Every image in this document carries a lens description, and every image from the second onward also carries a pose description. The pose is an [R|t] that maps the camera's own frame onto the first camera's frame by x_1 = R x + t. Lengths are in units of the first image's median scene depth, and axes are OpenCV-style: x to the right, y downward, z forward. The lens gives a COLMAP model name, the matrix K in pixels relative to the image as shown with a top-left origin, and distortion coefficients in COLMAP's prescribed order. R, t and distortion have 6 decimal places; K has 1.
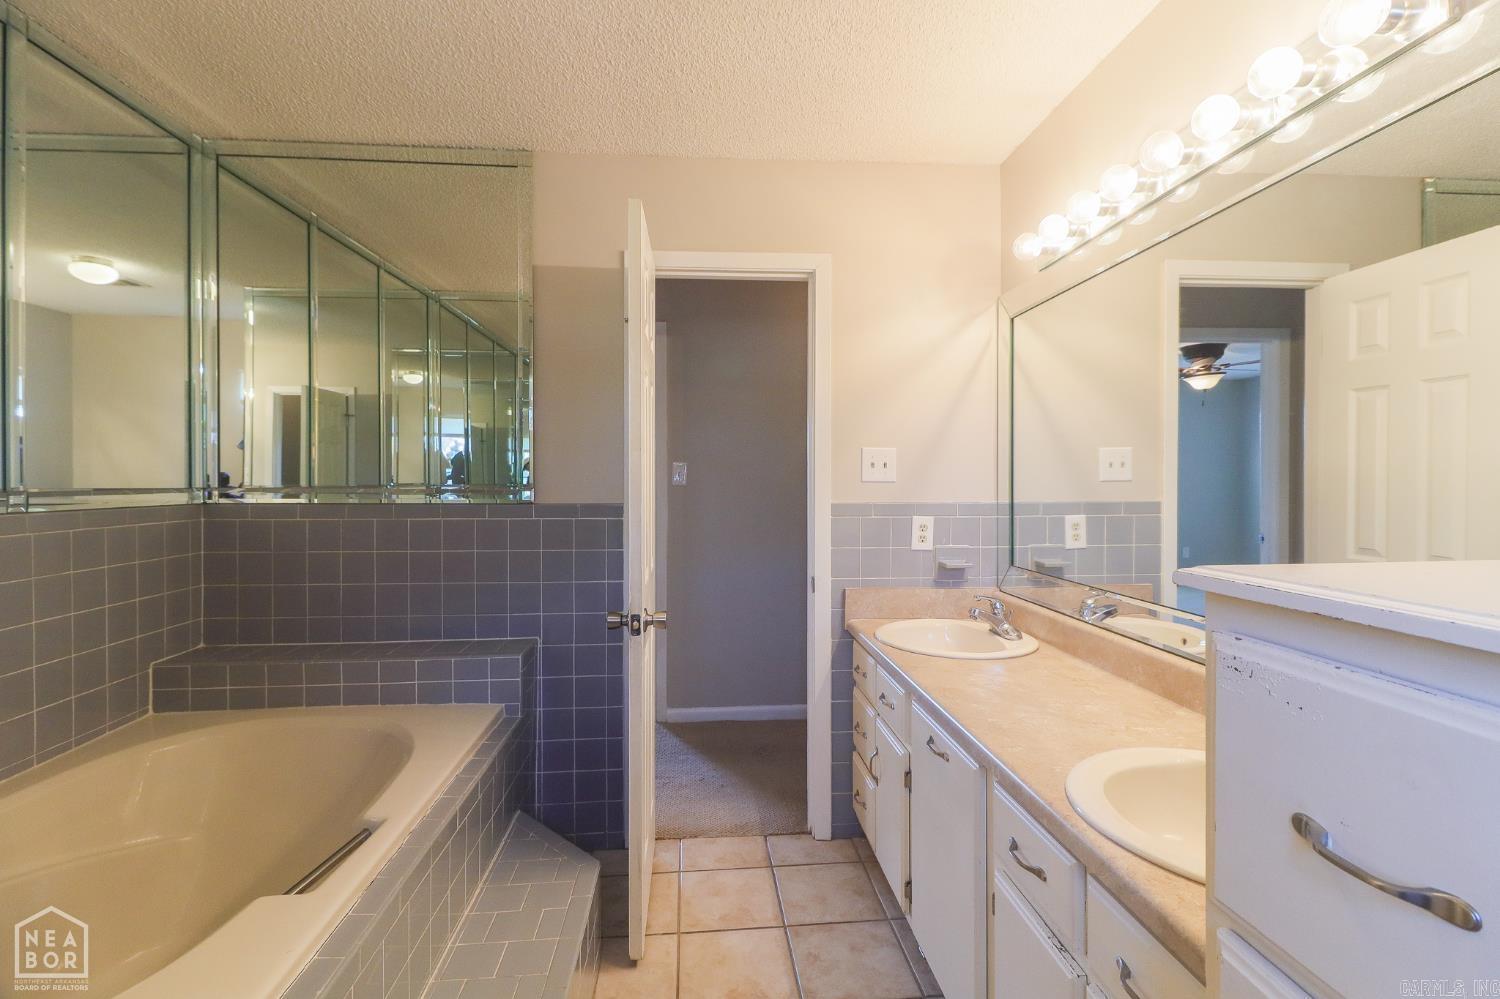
lens RADIAL K [[696.6, 0, 770.2], [0, 696.6, 487.1], [0, 0, 1]] dist [0.000620, -0.000890]
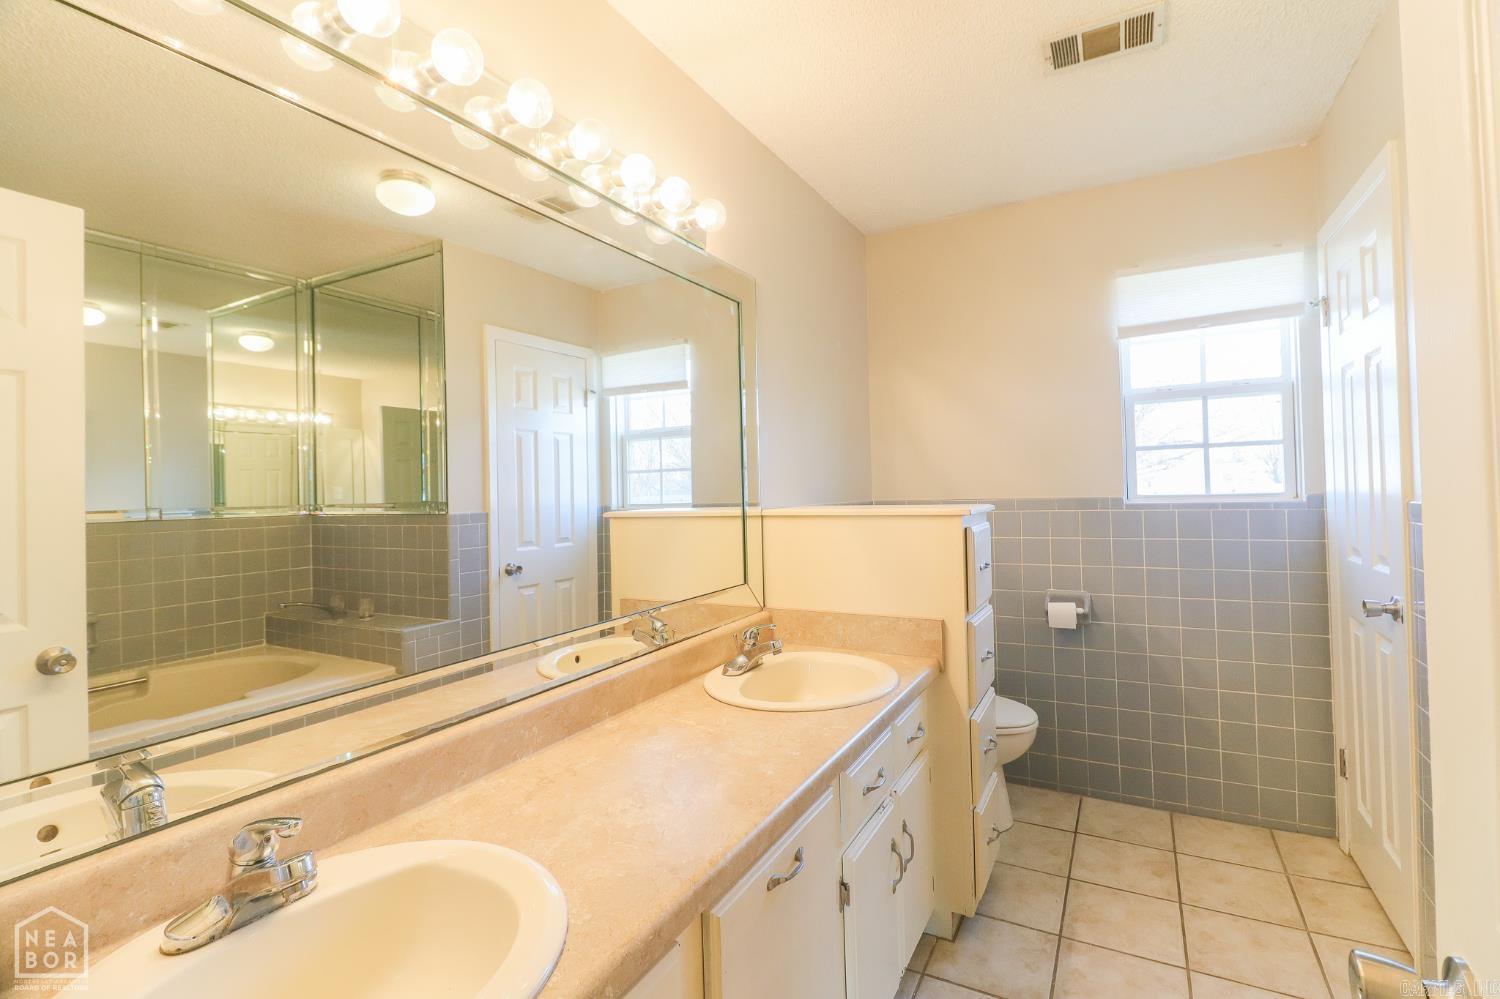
lens RADIAL K [[696.6, 0, 770.2], [0, 696.6, 487.1], [0, 0, 1]] dist [0.000620, -0.000890]
pose [[-0.837125, 0.020413, 0.546630, -0.130461], [0.029046, 0.999552, 0.007154, -0.010953], [-0.546240, 0.021866, -0.837343, 1.543032]]
